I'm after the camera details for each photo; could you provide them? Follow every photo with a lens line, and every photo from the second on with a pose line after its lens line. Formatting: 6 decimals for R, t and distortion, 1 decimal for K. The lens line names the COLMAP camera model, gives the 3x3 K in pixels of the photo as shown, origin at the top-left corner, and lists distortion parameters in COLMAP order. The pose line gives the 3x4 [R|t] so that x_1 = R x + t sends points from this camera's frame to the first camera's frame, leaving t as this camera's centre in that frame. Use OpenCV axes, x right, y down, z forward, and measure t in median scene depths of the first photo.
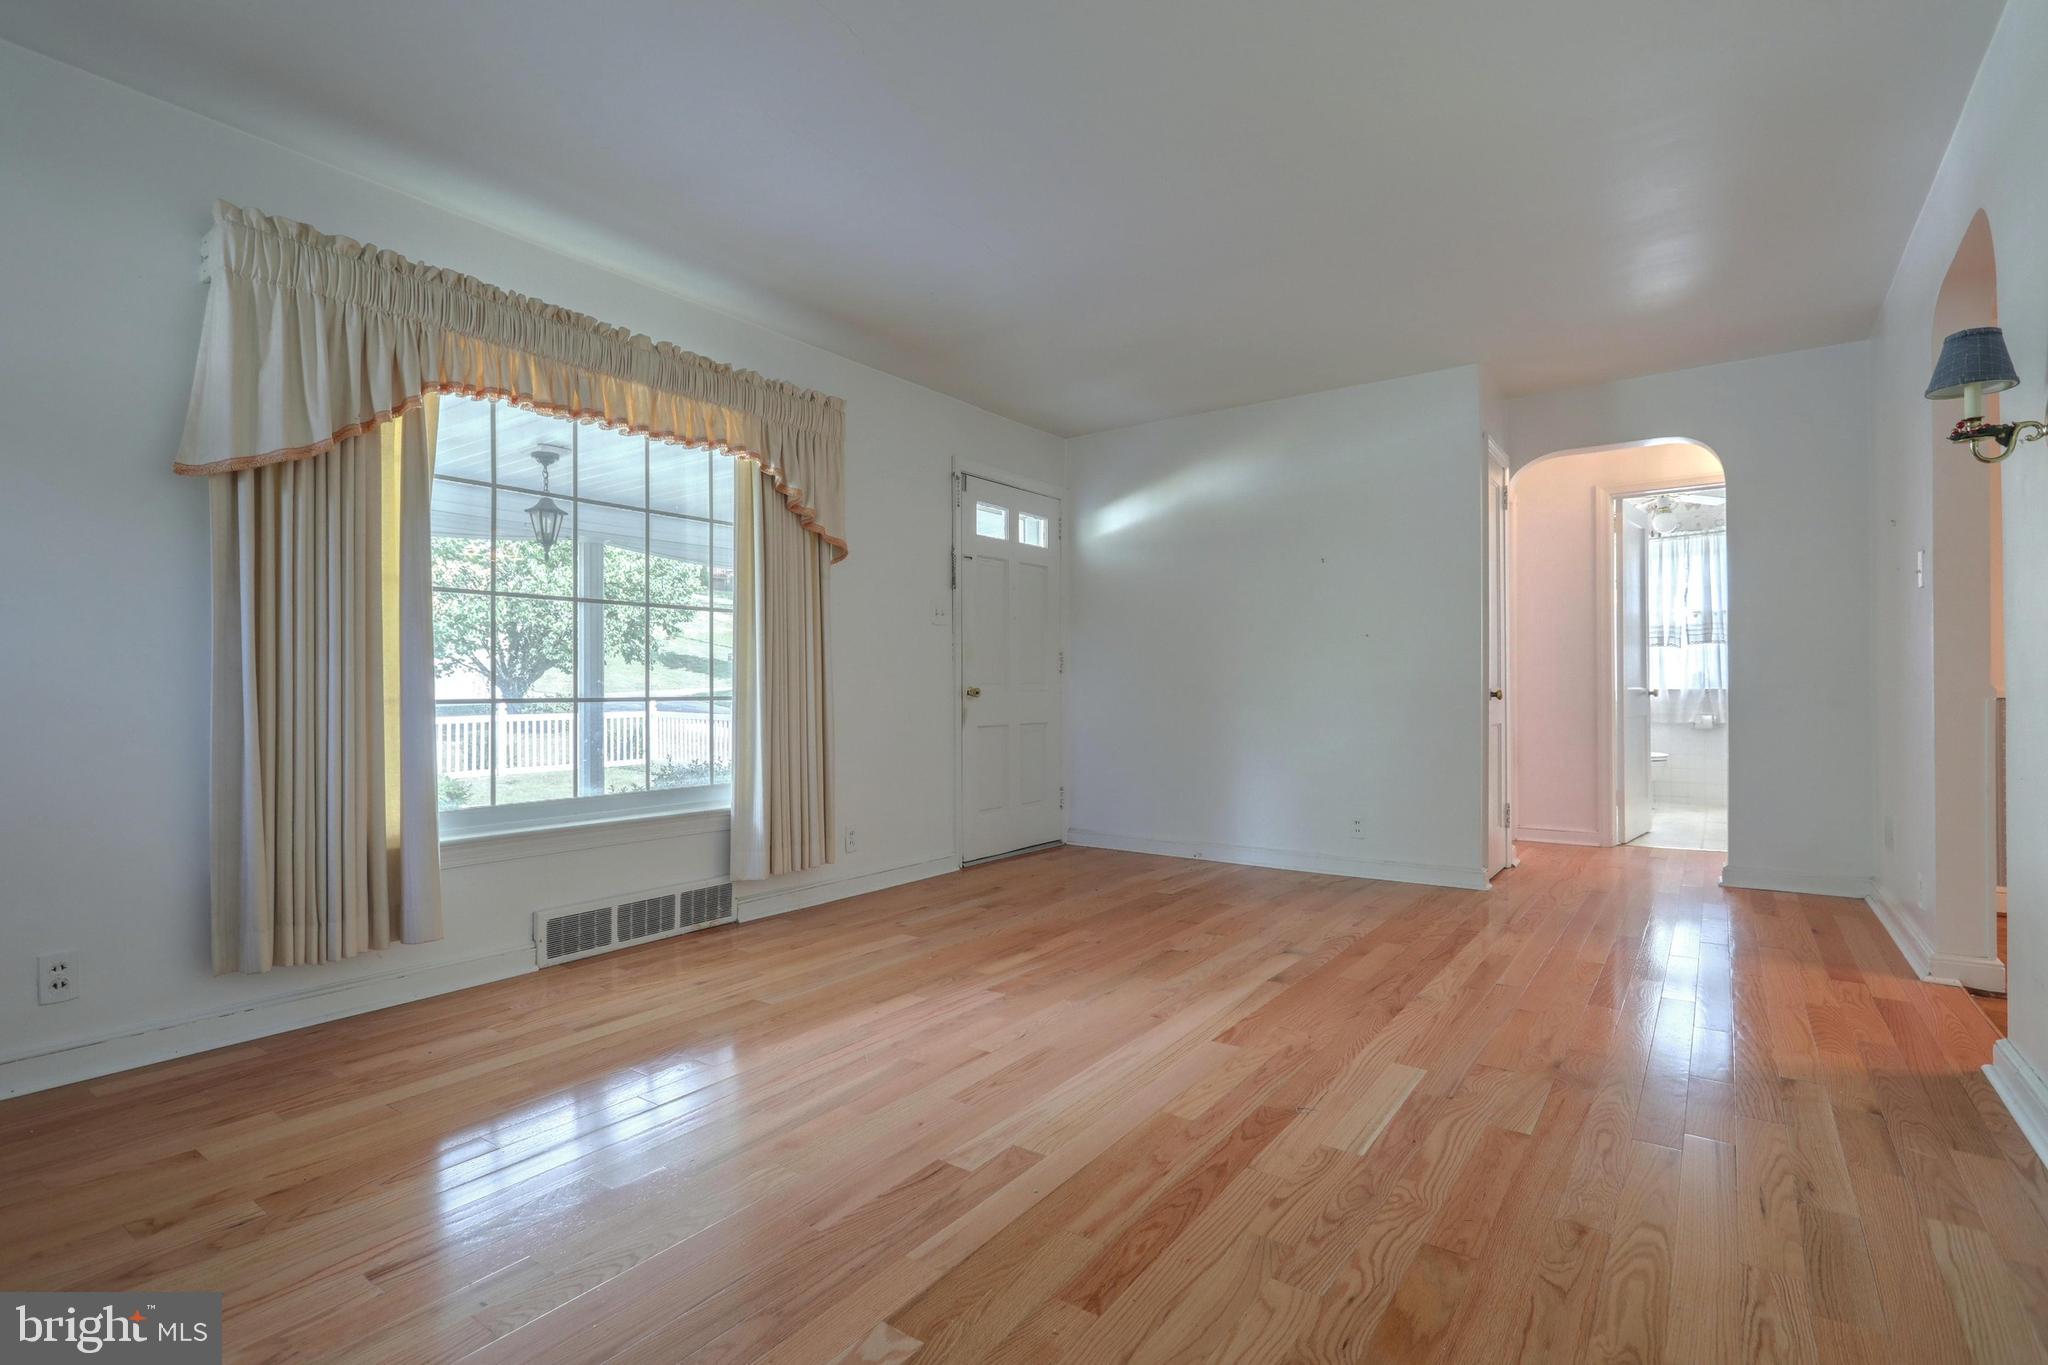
lens RADIAL K [[972.9, 0, 1019.8], [0, 972.9, 685.7], [0, 0, 1]] dist [0.002291, -0.001553]
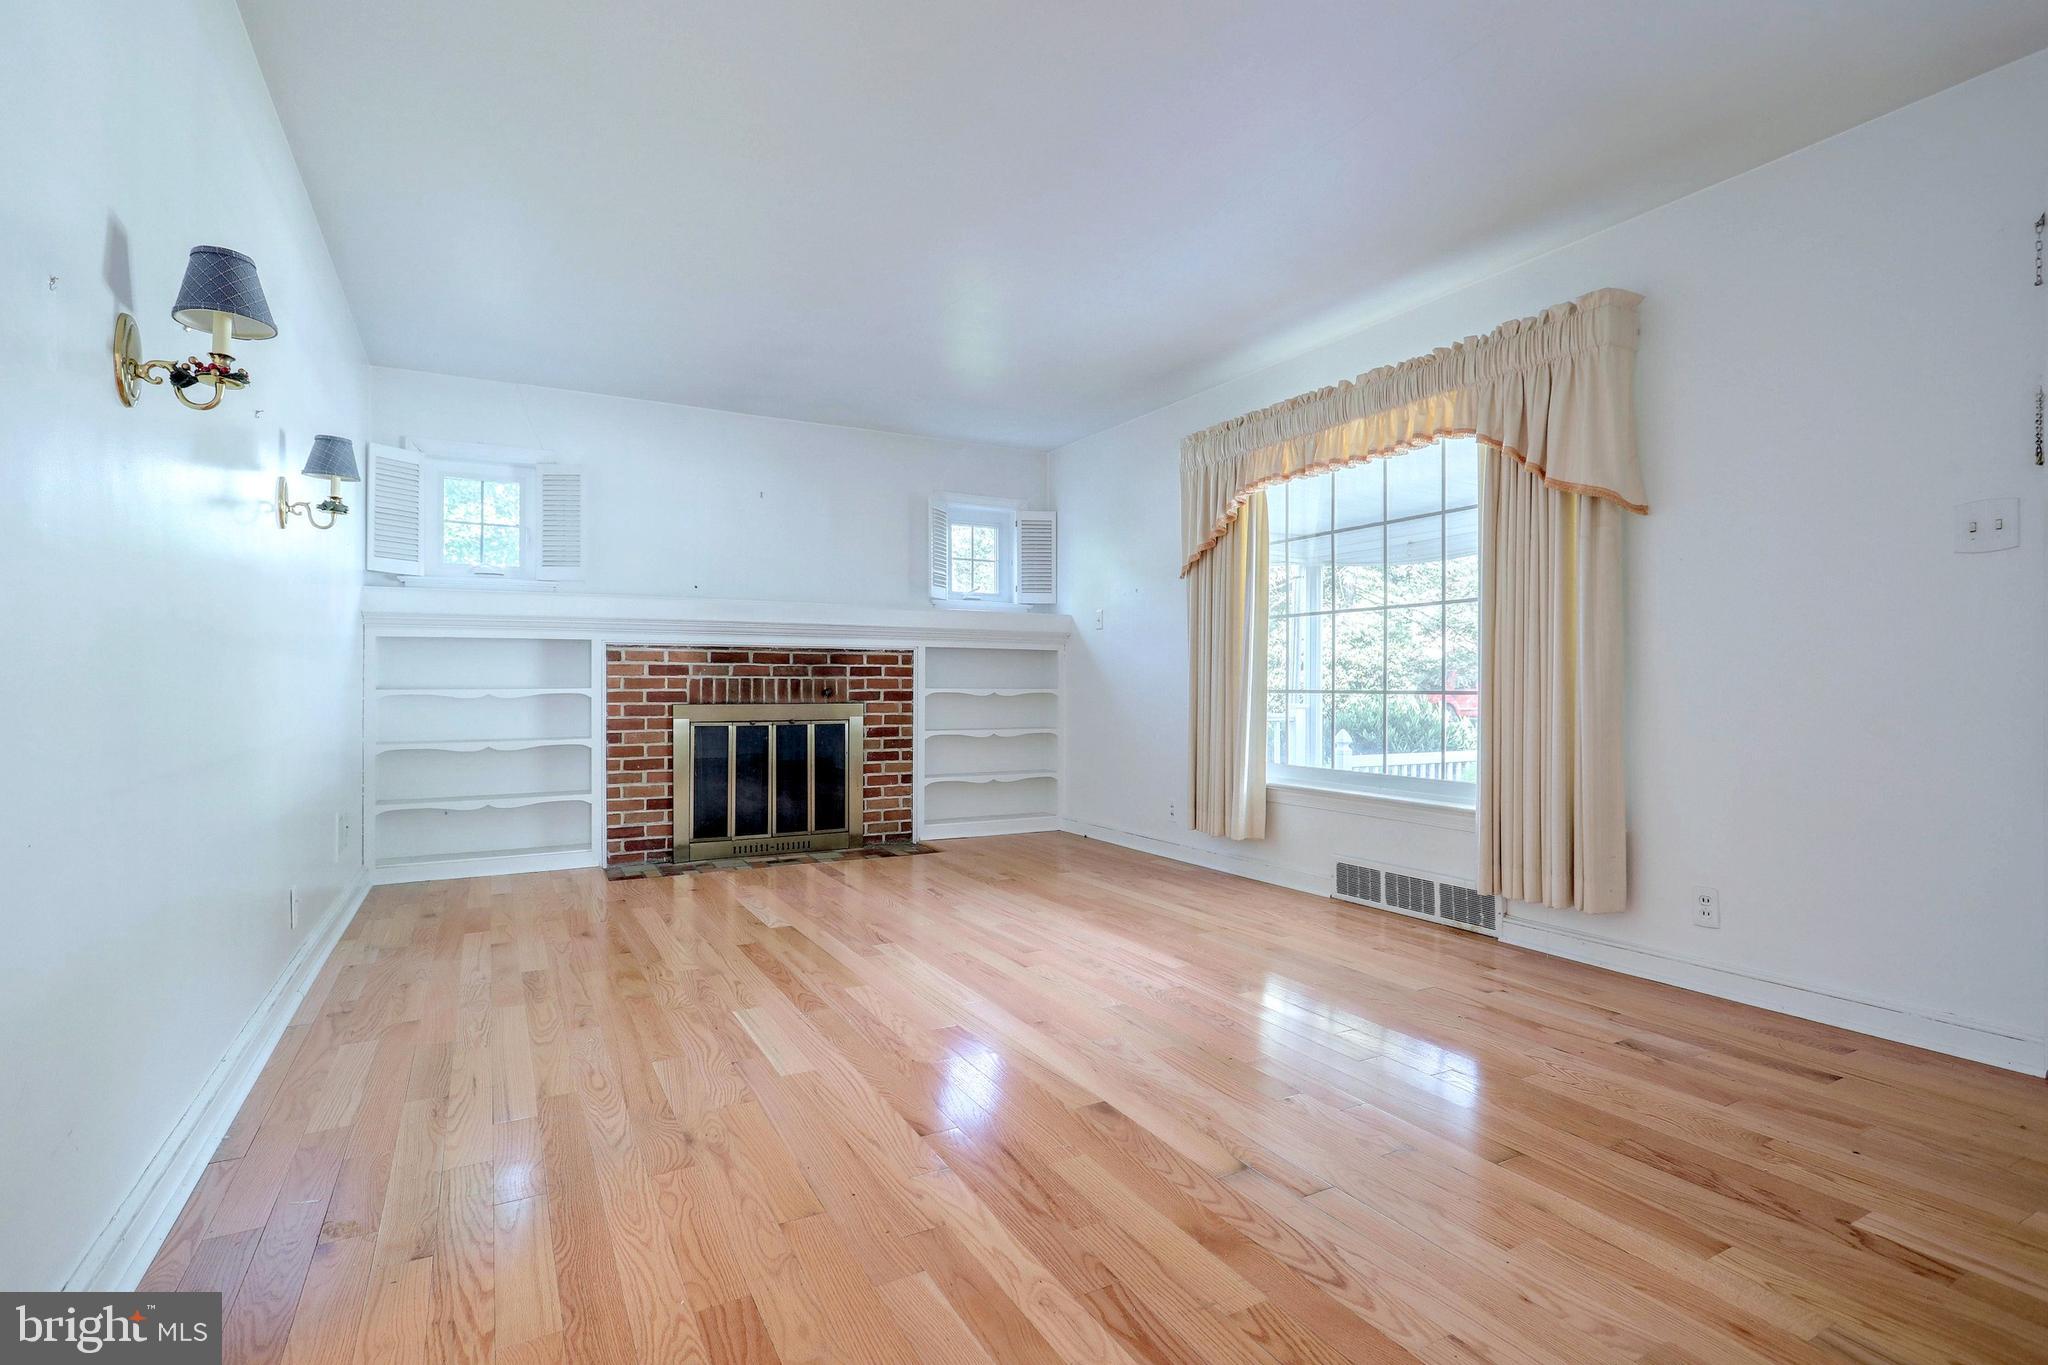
lens RADIAL K [[972.9, 0, 1019.5], [0, 972.9, 683.5], [0, 0, 1]] dist [0.002291, -0.001553]
pose [[-0.430211, 0.002008, -0.902726, 0.970800], [0.006371, 0.999979, -0.000812, 0.002453], [0.902706, -0.006100, -0.430215, 1.328395]]
